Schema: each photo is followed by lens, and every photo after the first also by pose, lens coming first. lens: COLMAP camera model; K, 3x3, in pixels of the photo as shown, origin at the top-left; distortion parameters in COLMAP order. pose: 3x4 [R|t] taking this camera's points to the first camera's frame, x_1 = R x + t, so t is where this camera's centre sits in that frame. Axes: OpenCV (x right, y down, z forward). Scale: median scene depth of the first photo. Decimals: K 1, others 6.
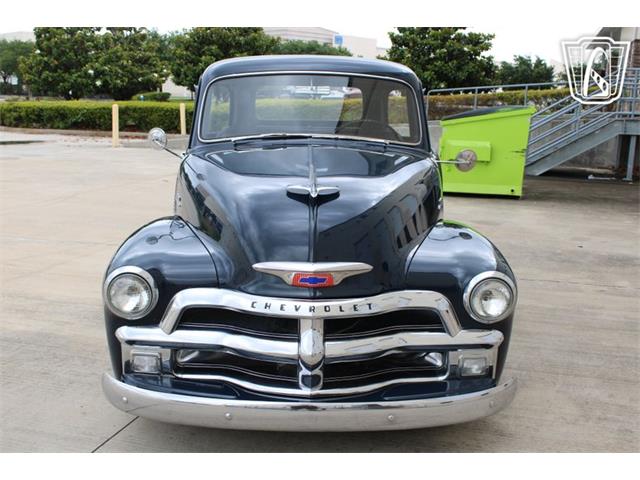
lens RADIAL K [[720.8, 0, 320.0], [0, 720.8, 240.0], [0, 0, 1]] dist [-0.083645, 0.040570]
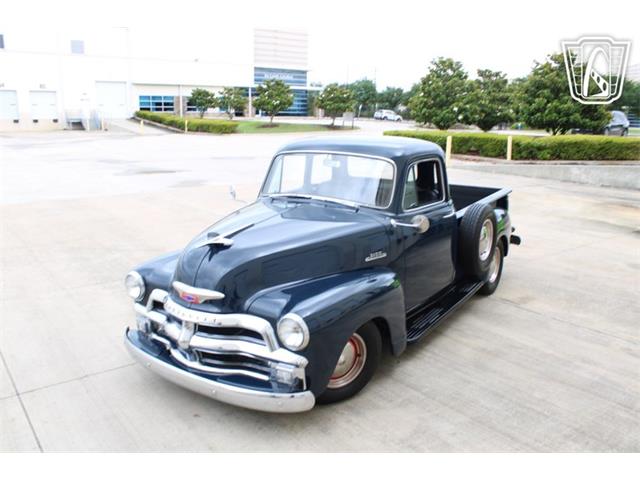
lens RADIAL K [[546.2, 0, 320.0], [0, 546.2, 240.0], [0, 0, 1]] dist [-0.107451, 0.004307]
pose [[0.809239, 0.124047, -0.574233, 0.507210], [-0.112088, 0.992099, 0.056354, -0.097210], [0.576687, 0.018761, 0.816750, 0.086384]]
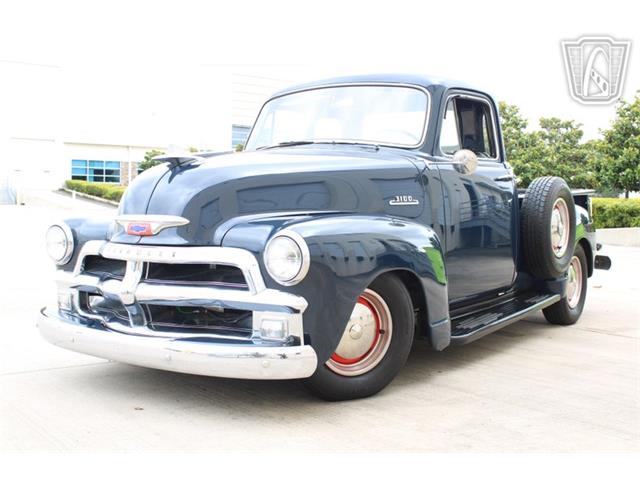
lens RADIAL K [[773.6, 0, 320.0], [0, 773.6, 240.0], [0, 0, 1]] dist [-0.050755, -0.005976]
pose [[0.807475, 0.024836, -0.589379, 0.520237], [-0.117820, 0.985773, -0.119878, 0.102668], [0.578016, 0.166239, 0.798913, 0.102278]]
